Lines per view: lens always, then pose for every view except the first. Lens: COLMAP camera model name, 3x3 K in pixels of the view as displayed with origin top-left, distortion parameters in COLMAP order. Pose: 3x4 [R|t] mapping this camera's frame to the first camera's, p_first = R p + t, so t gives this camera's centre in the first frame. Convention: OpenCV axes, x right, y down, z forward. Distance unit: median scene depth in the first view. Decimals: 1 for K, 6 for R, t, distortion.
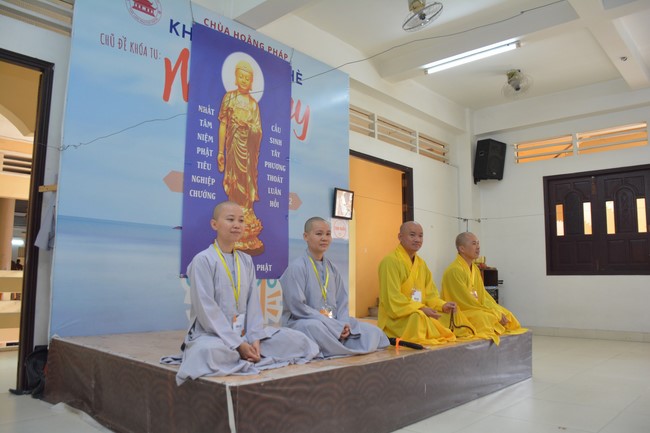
lens RADIAL K [[508.8, 0, 325.0], [0, 508.8, 216.5], [0, 0, 1]] dist [-0.146772, 0.102579]
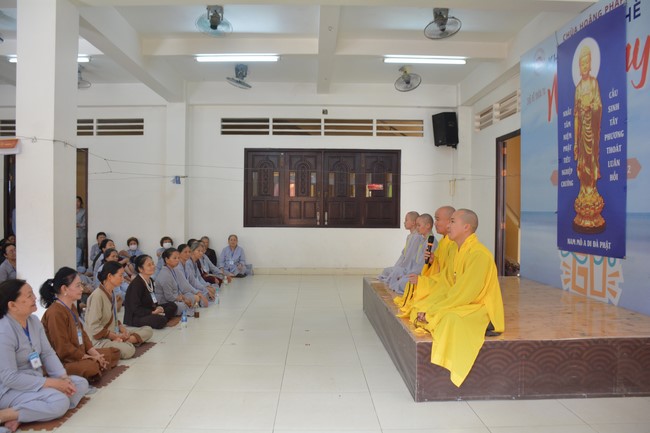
lens RADIAL K [[508.8, 0, 325.0], [0, 508.8, 216.5], [0, 0, 1]] dist [-0.146772, 0.102579]
pose [[-0.715014, -0.006235, -0.699082, 0.953397], [0.072879, 0.993847, -0.083405, 0.087562], [0.695301, -0.110584, -0.710160, 1.335738]]
